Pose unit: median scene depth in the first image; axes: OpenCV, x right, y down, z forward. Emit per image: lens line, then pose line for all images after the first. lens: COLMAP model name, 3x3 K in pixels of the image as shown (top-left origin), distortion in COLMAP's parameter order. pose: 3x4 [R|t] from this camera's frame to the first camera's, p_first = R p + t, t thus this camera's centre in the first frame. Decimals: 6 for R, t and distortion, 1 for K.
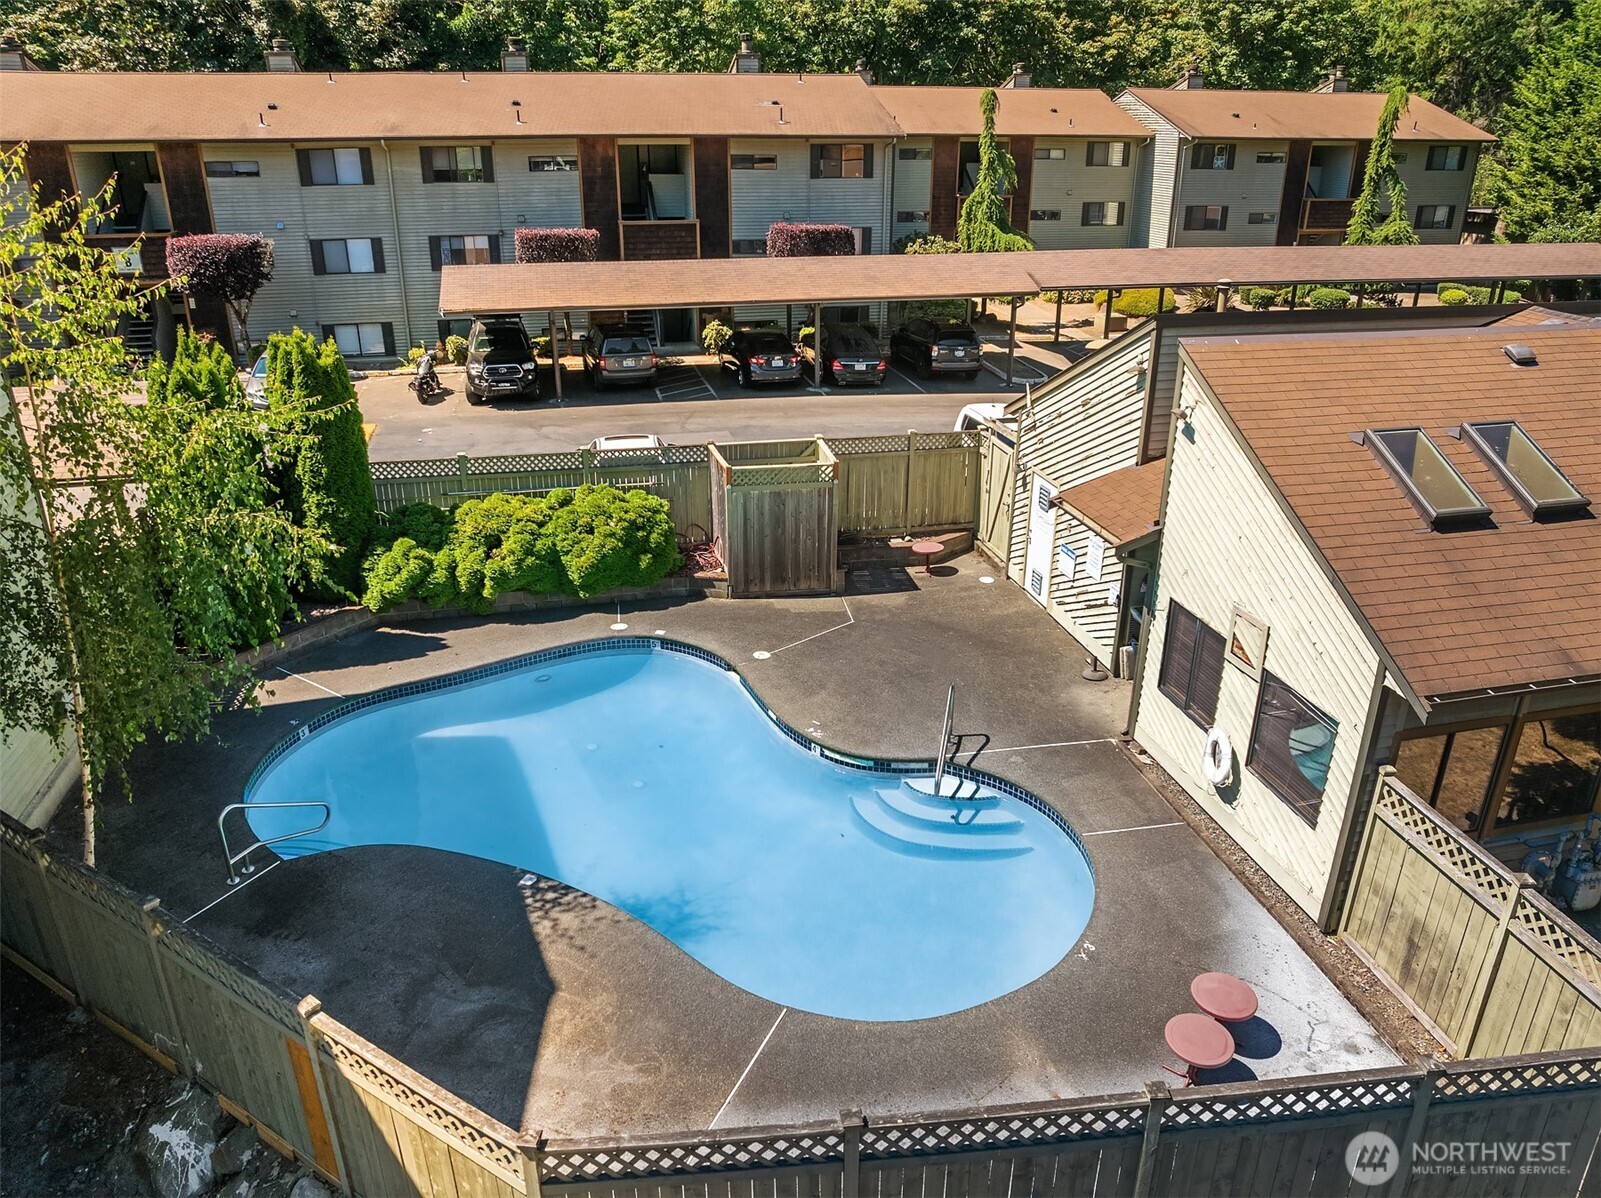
lens RADIAL K [[1067.0, 0, 626.6], [0, 1067.0, 604.3], [0, 0, 1]] dist [-0.040380, -0.000985]
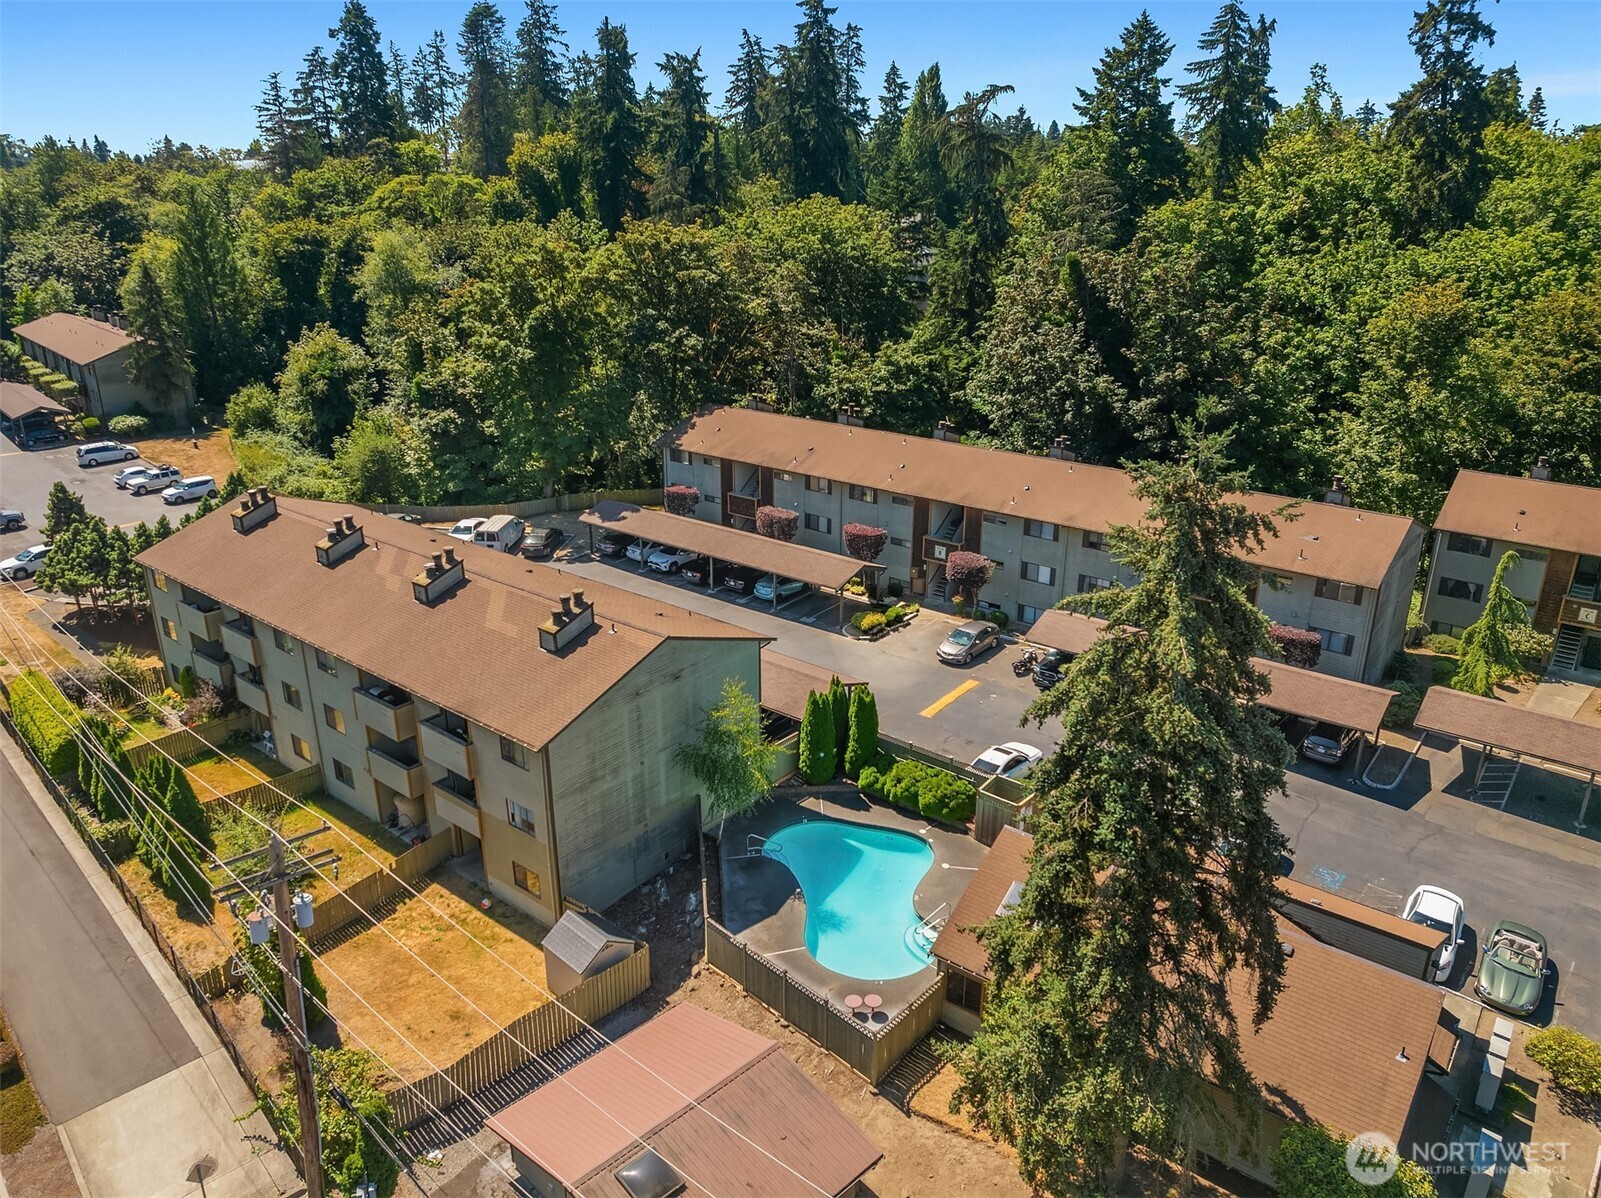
lens RADIAL K [[1037.0, 0, 800.5], [0, 1037.0, 599.0], [0, 0, 1]] dist [-0.004870, -0.001878]
pose [[0.670237, 0.265771, -0.692927, 0.712911], [-0.285588, 0.954143, 0.089724, -0.337960], [0.684998, 0.137755, 0.715403, -0.551275]]
